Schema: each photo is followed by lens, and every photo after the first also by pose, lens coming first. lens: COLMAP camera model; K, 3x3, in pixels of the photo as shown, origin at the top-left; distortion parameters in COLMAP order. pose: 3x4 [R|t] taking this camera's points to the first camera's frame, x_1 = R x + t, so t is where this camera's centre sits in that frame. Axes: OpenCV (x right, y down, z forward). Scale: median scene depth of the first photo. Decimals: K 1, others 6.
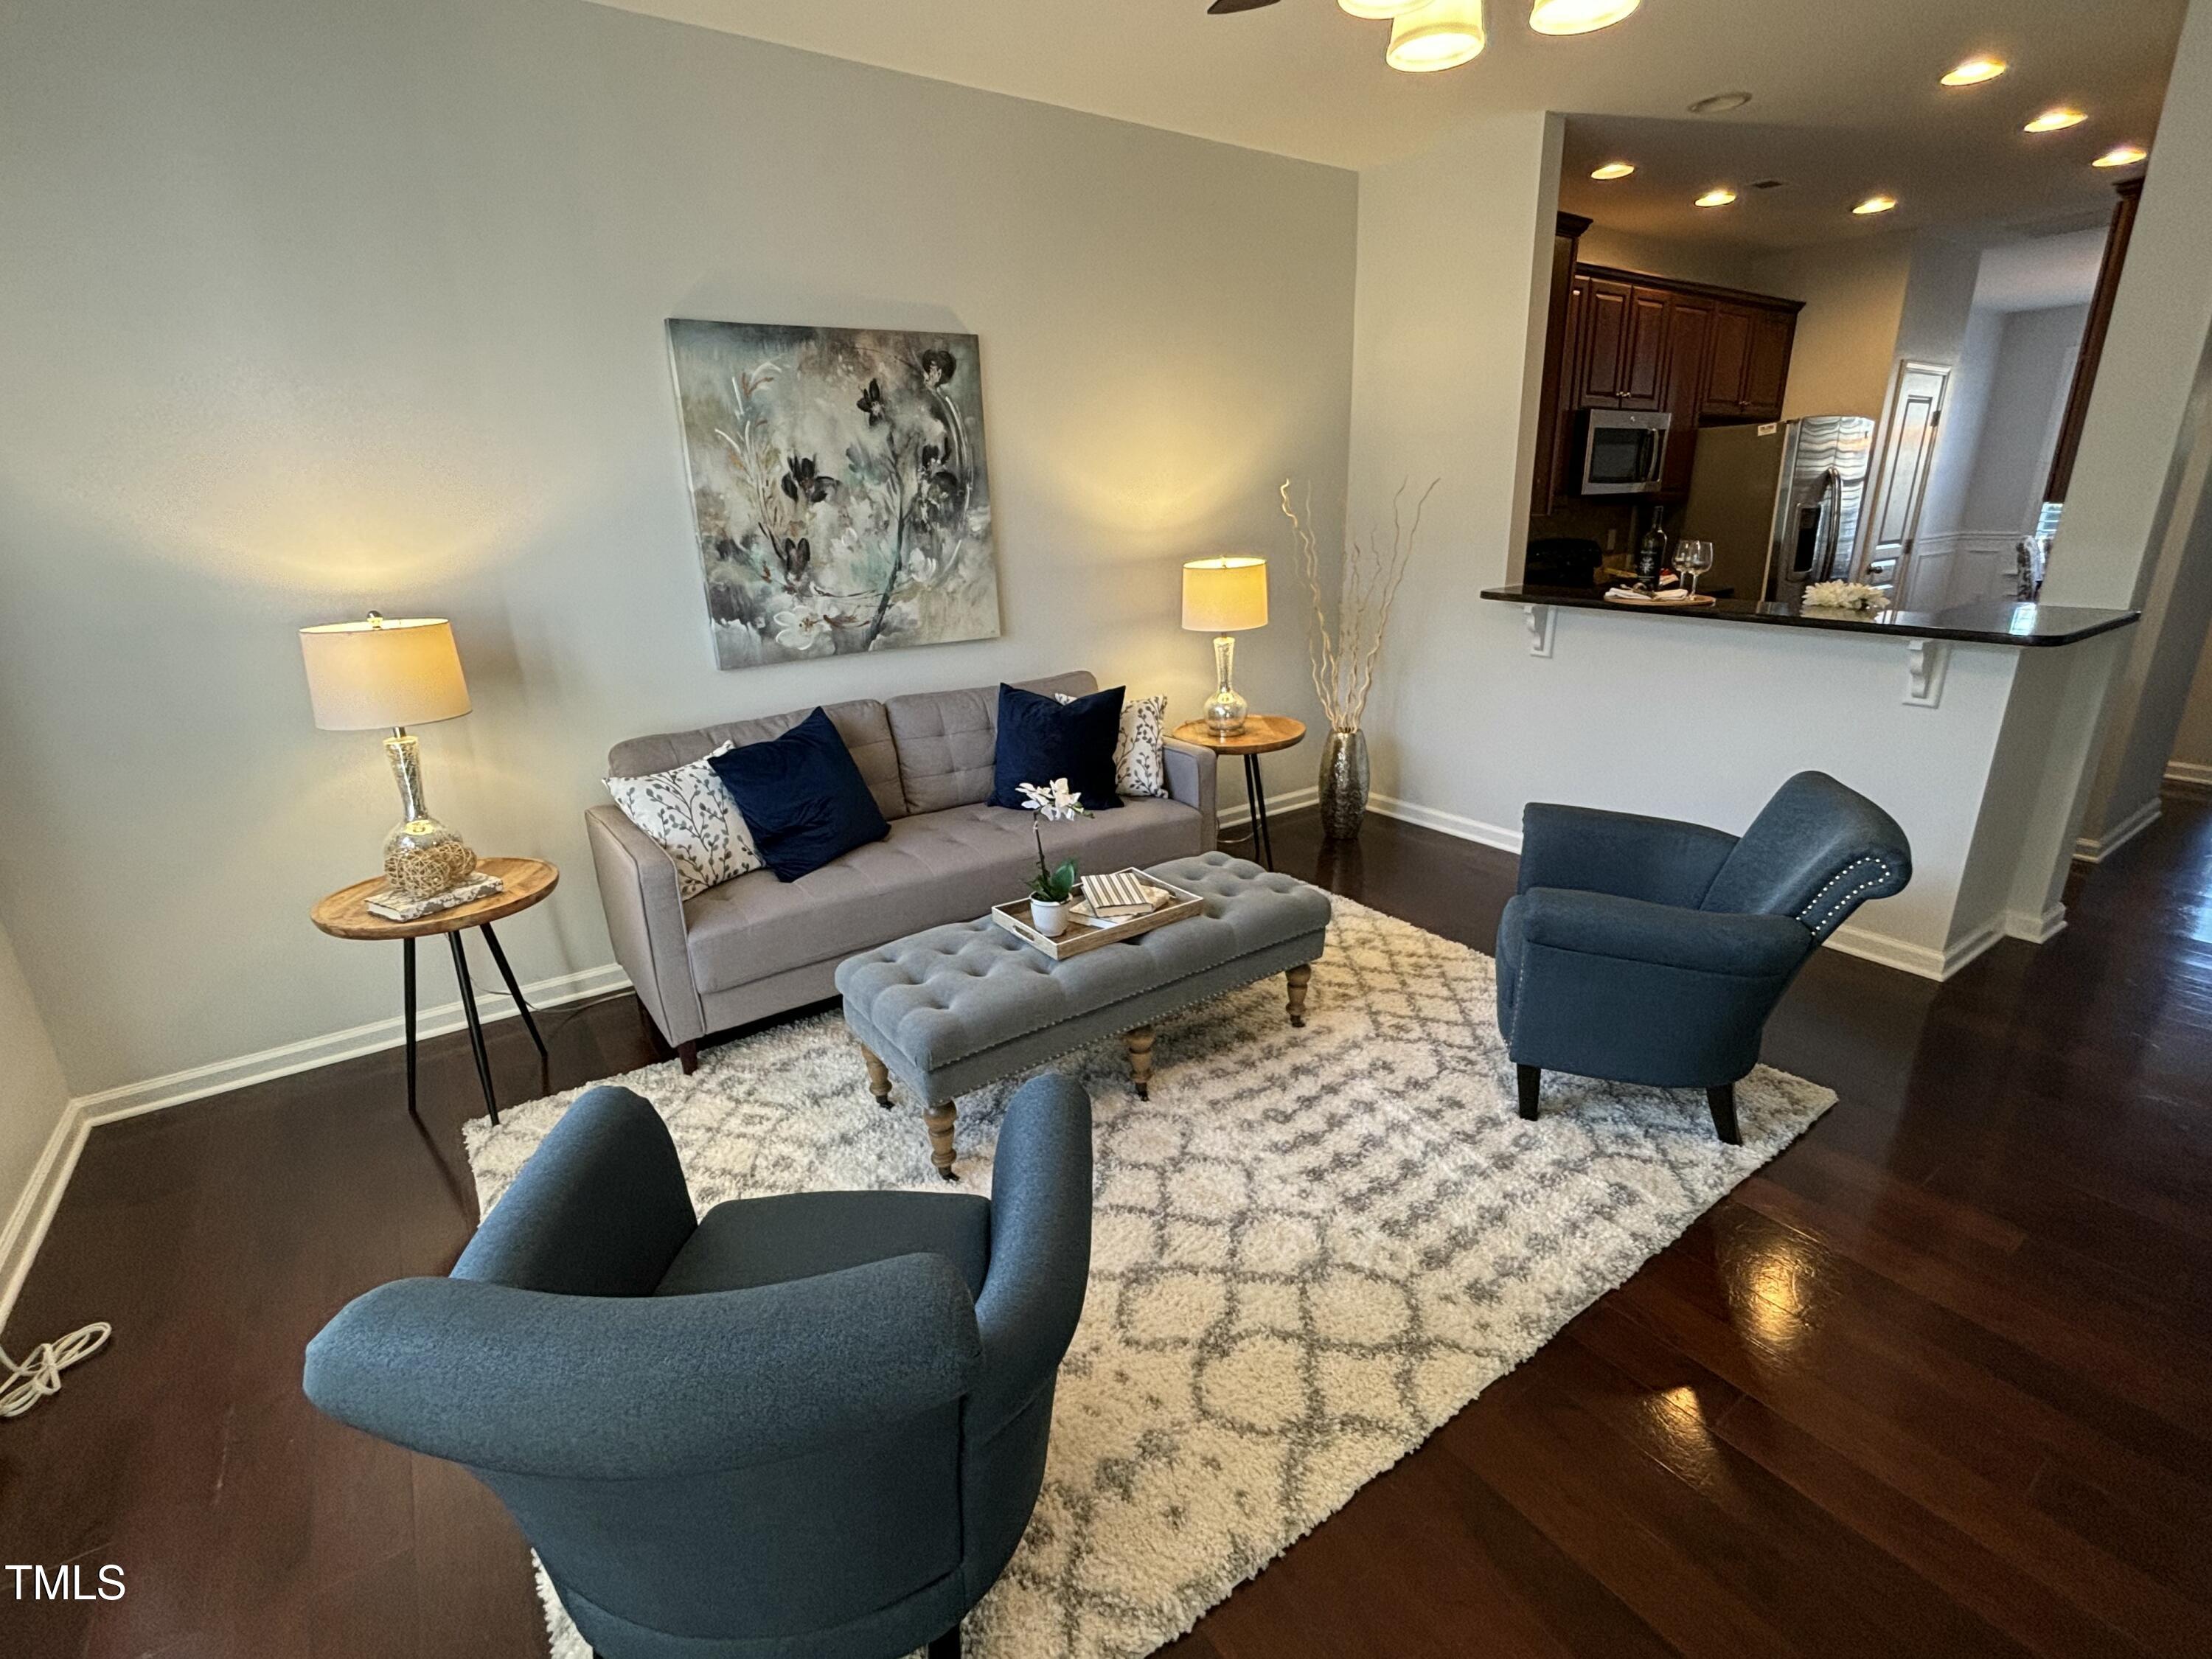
lens RADIAL K [[1022.0, 0, 1112.8], [0, 1022.0, 832.6], [0, 0, 1]] dist [-0.002245, -0.005028]
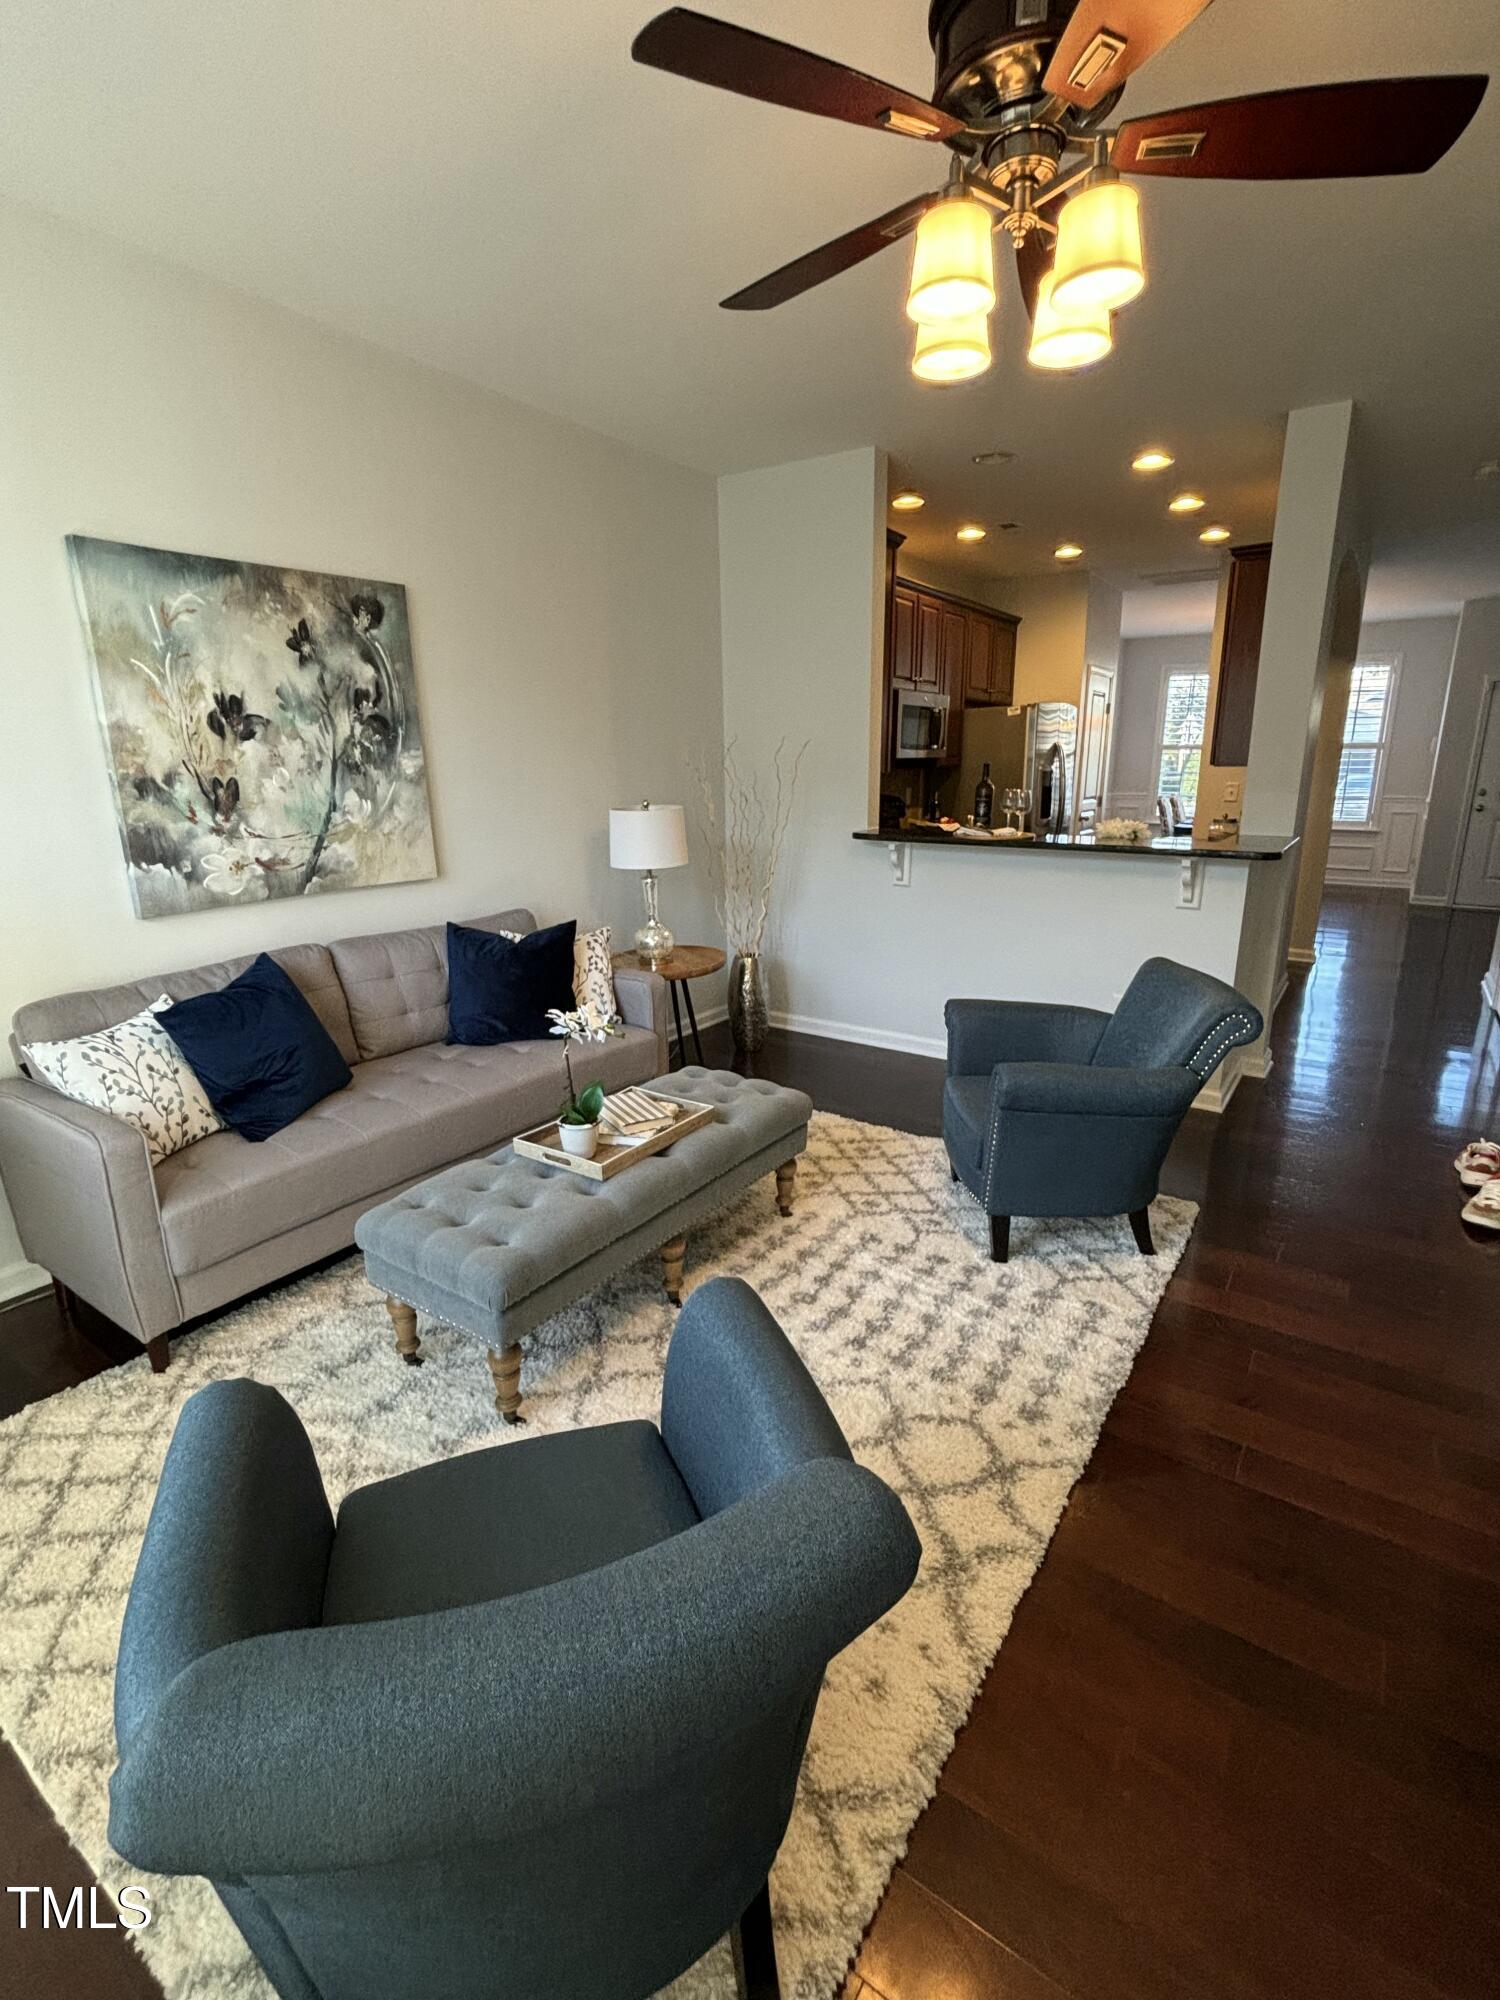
lens RADIAL K [[924.0, 0, 759.6], [0, 924.0, 999.1], [0, 0, 1]] dist [-0.002245, -0.005028]
pose [[0.936821, -0.068557, 0.343024, -0.161171], [0.091883, 0.994401, -0.052199, 0.005784], [-0.337525, 0.080420, 0.937875, 0.053287]]
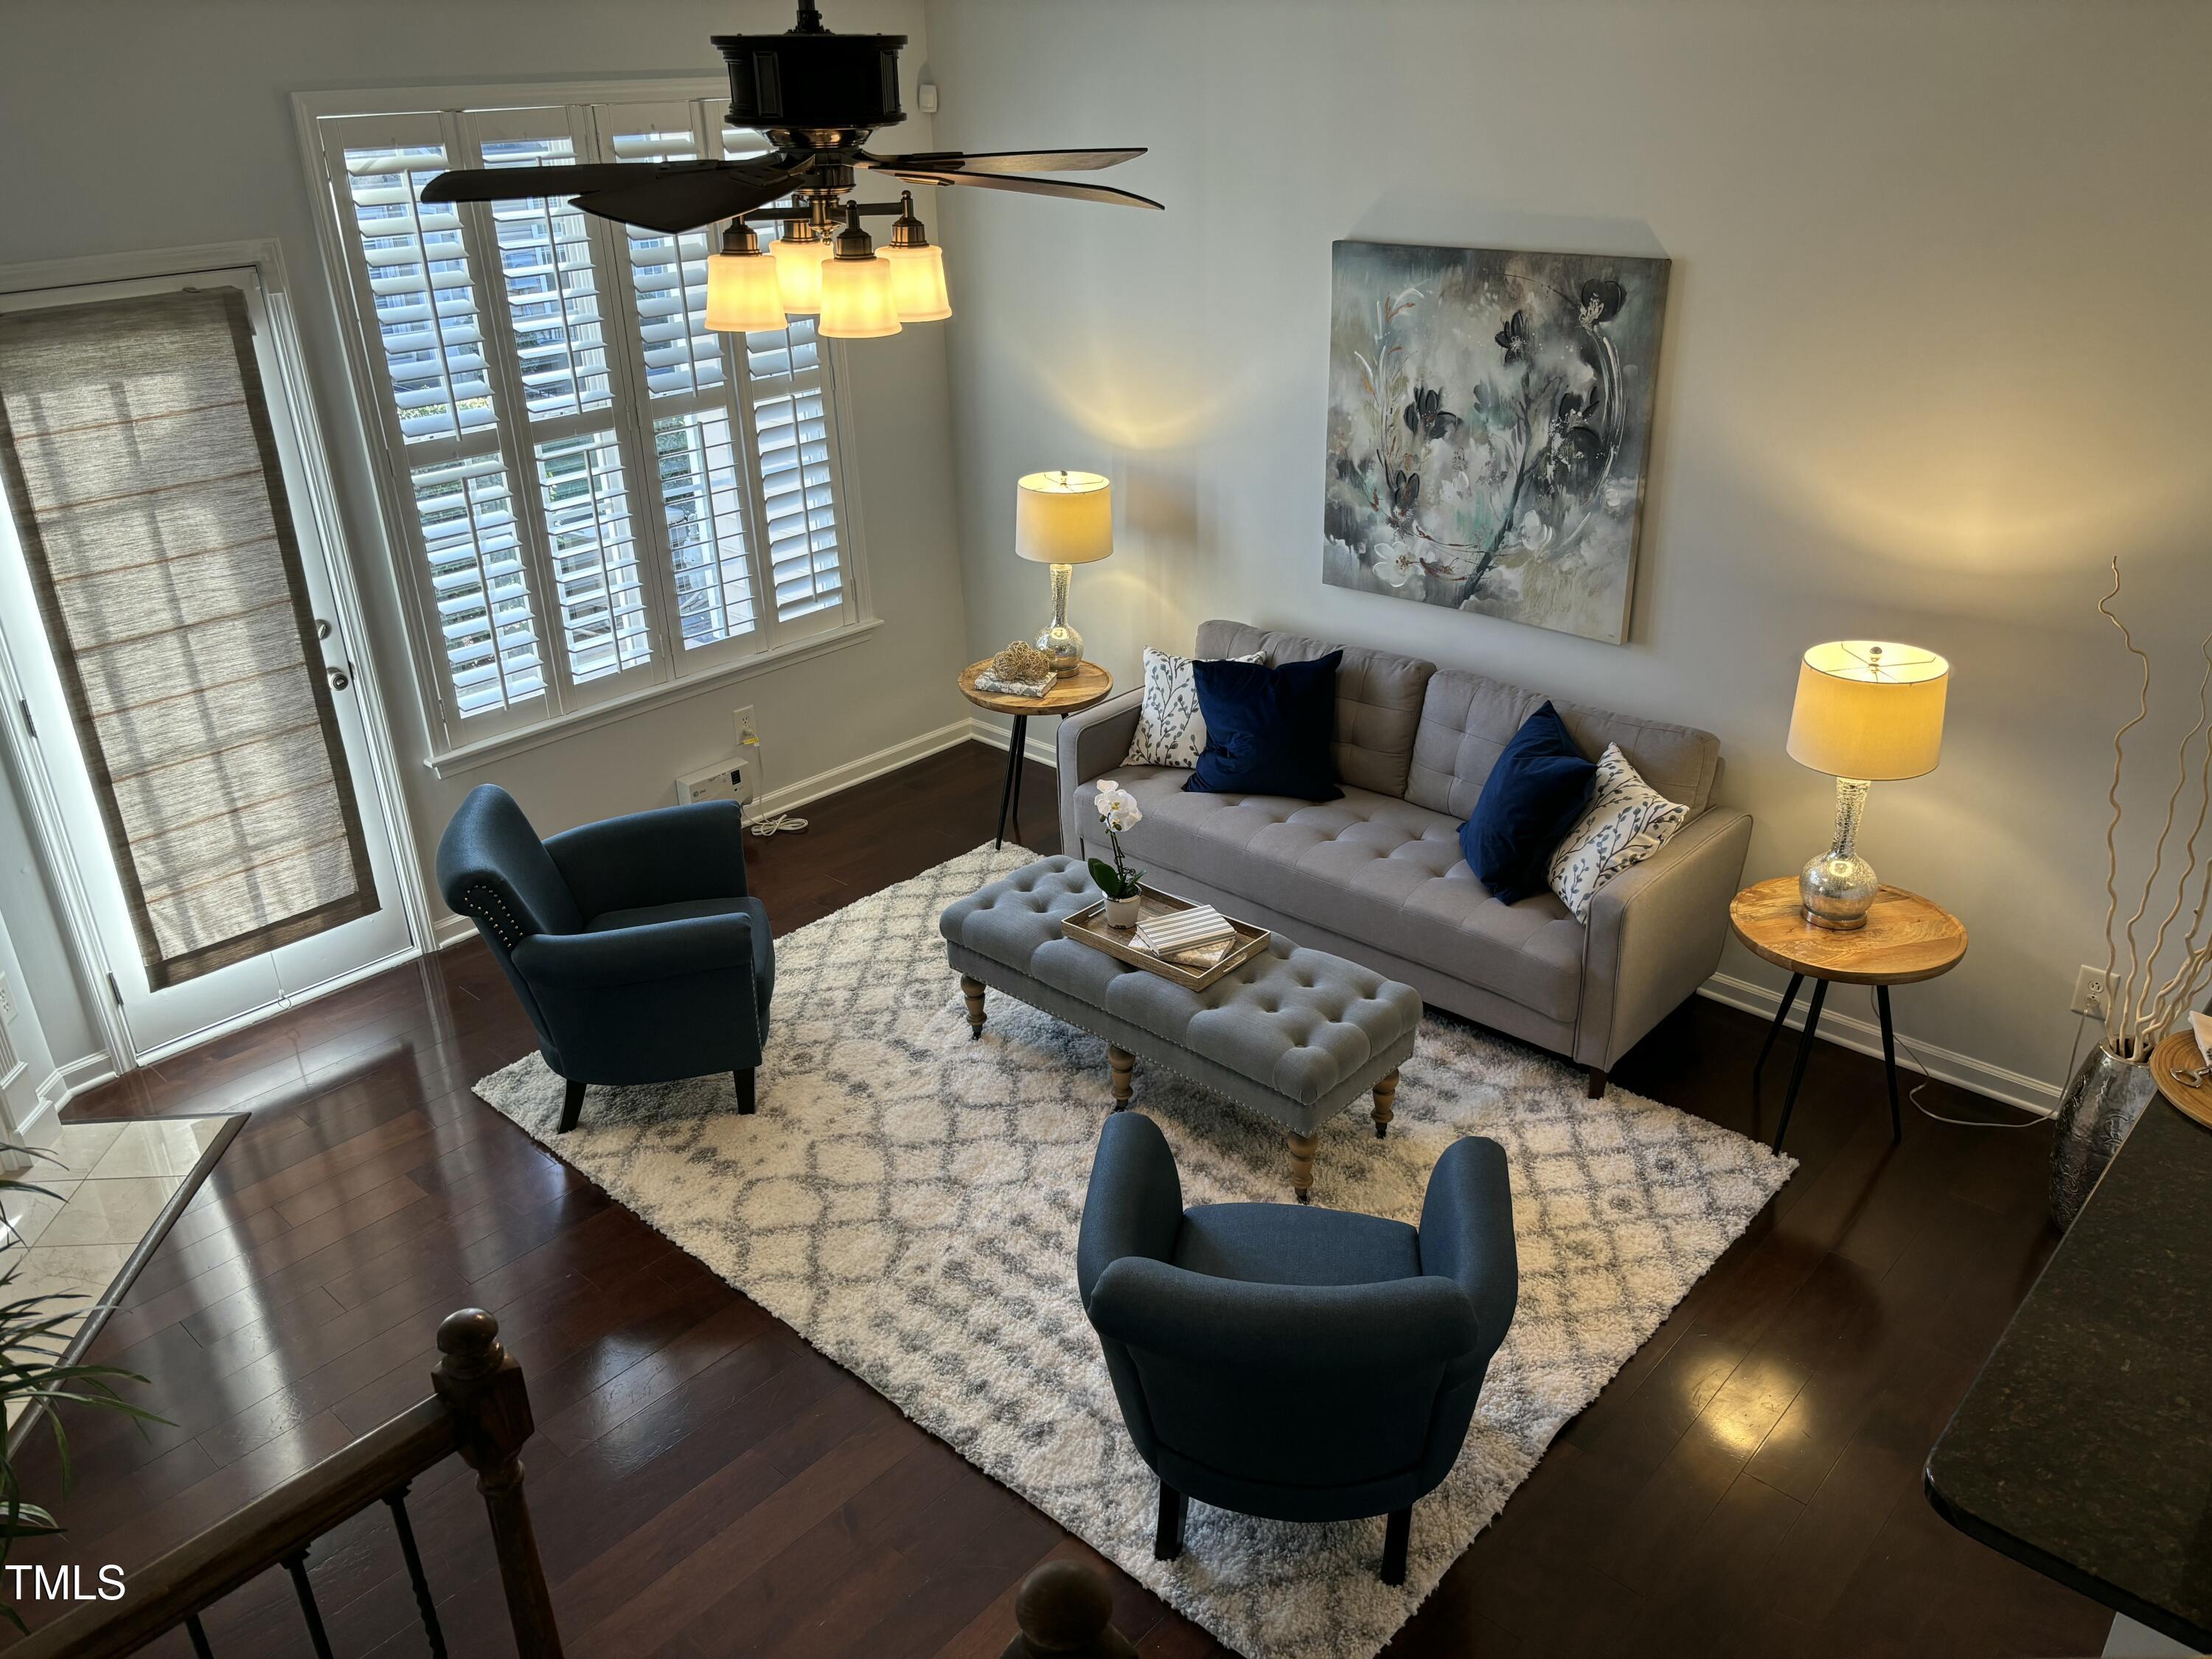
lens RADIAL K [[1687.3, 0, 1117.0], [0, 1687.3, 837.7], [0, 0, 1]] dist [0.041879, -0.058099]
pose [[0.220209, 0.439723, -0.870719, 1.162479], [-0.293717, 0.881094, 0.370680, -0.512185], [0.930182, 0.174117, 0.323179, 0.339941]]
